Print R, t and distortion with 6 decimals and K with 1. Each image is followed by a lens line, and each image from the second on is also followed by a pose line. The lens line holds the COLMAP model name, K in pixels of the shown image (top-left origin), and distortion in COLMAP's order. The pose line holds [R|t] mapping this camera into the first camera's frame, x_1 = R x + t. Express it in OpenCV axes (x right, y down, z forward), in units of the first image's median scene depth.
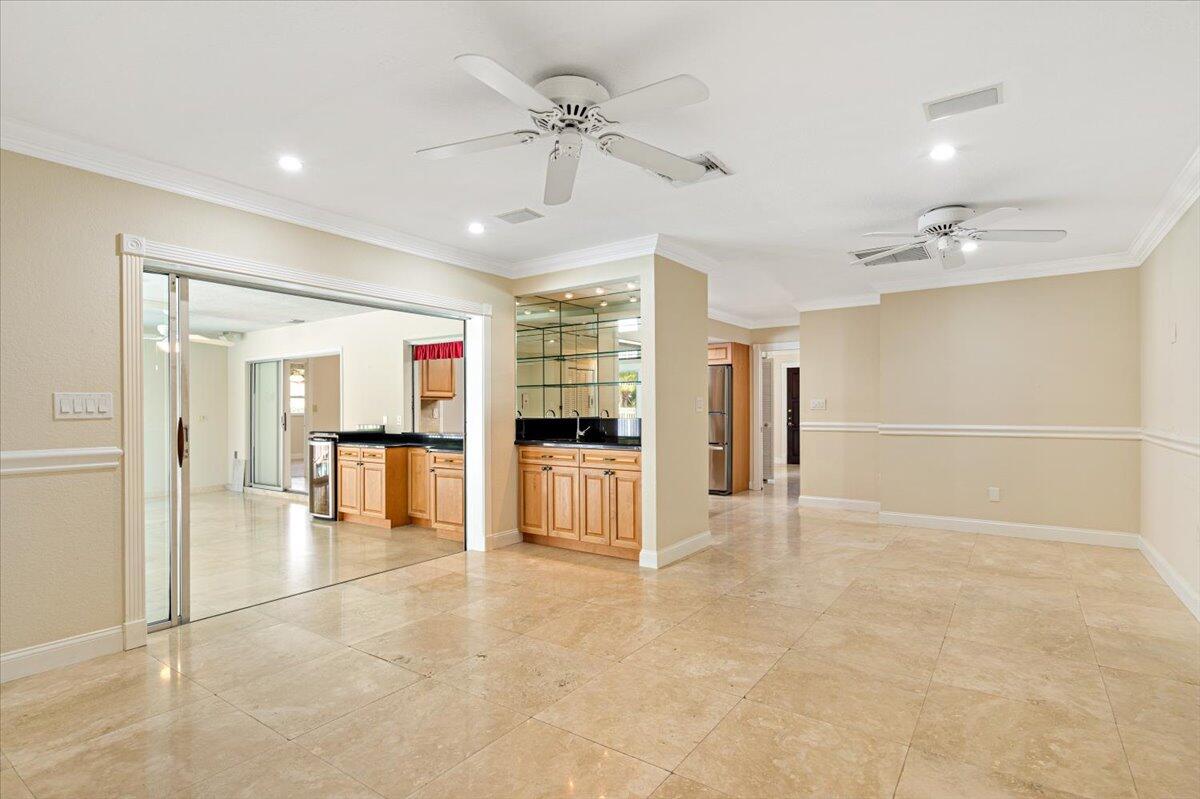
lens RADIAL K [[592.3, 0, 599.4], [0, 592.3, 410.0], [0, 0, 1]] dist [-0.003912, 0.000987]
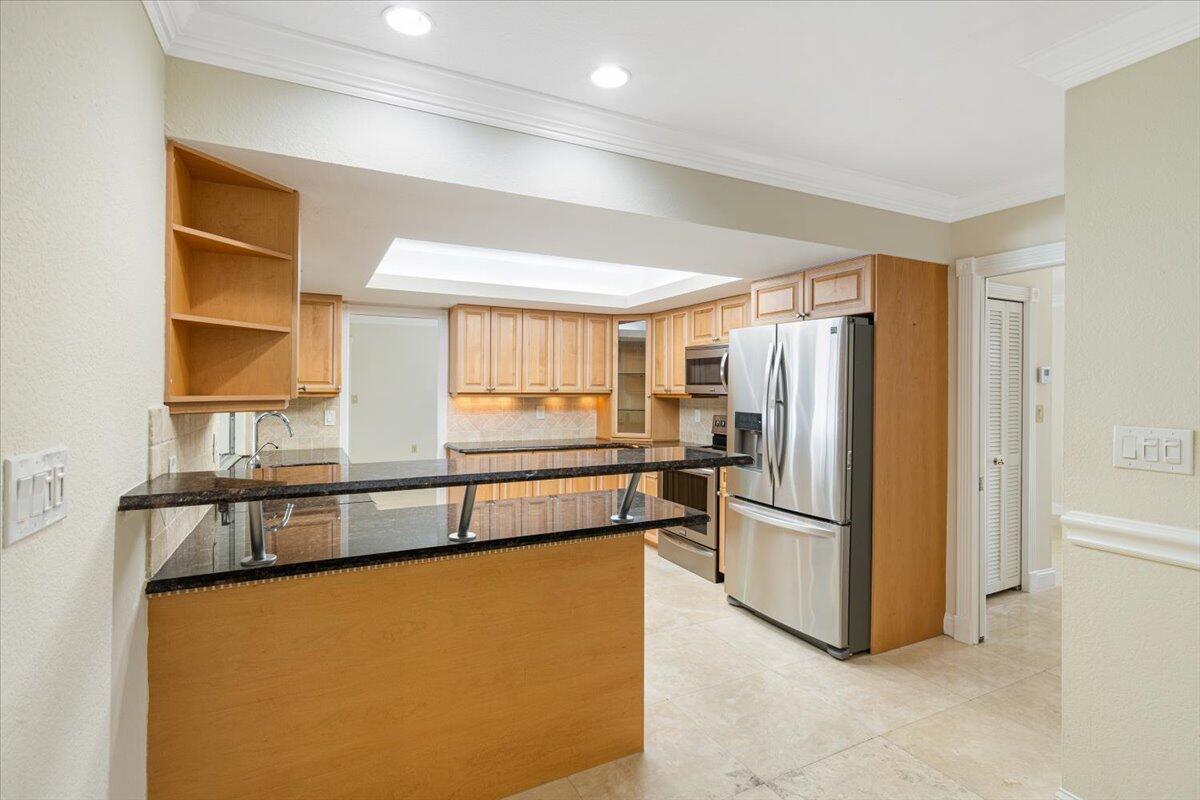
lens RADIAL K [[575.4, 0, 603.0], [0, 575.4, 393.3], [0, 0, 1]] dist [-0.007668, 0.002152]
pose [[0.887301, 0.013157, -0.461003, 0.372692], [-0.010122, 0.999908, 0.009056, -0.043087], [0.461080, -0.003369, 0.887352, 0.921640]]
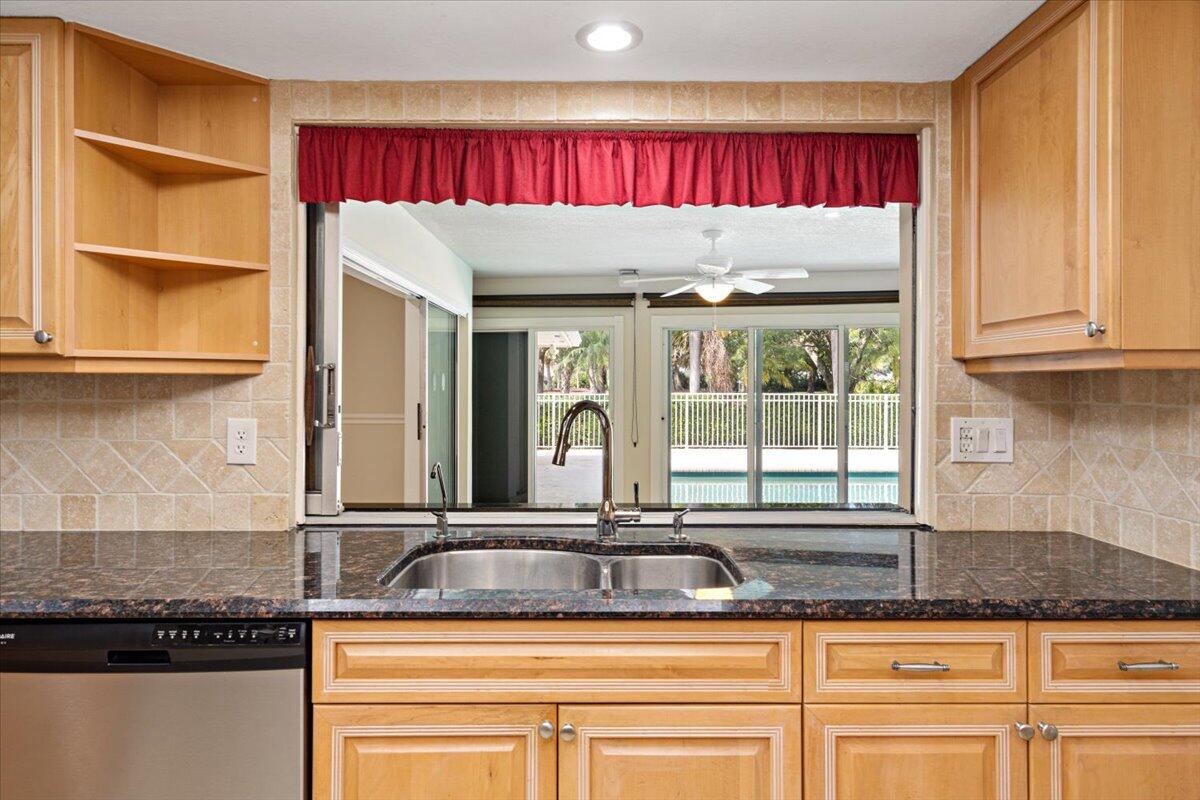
lens RADIAL K [[698.7, 0, 605.4], [0, 698.7, 380.8], [0, 0, 1]] dist [0.014633, -0.001997]
pose [[-0.810564, -0.002309, -0.585646, -0.070314], [-0.000833, 0.999996, -0.002789, -0.020409], [0.585650, -0.001773, -0.810562, 1.594695]]
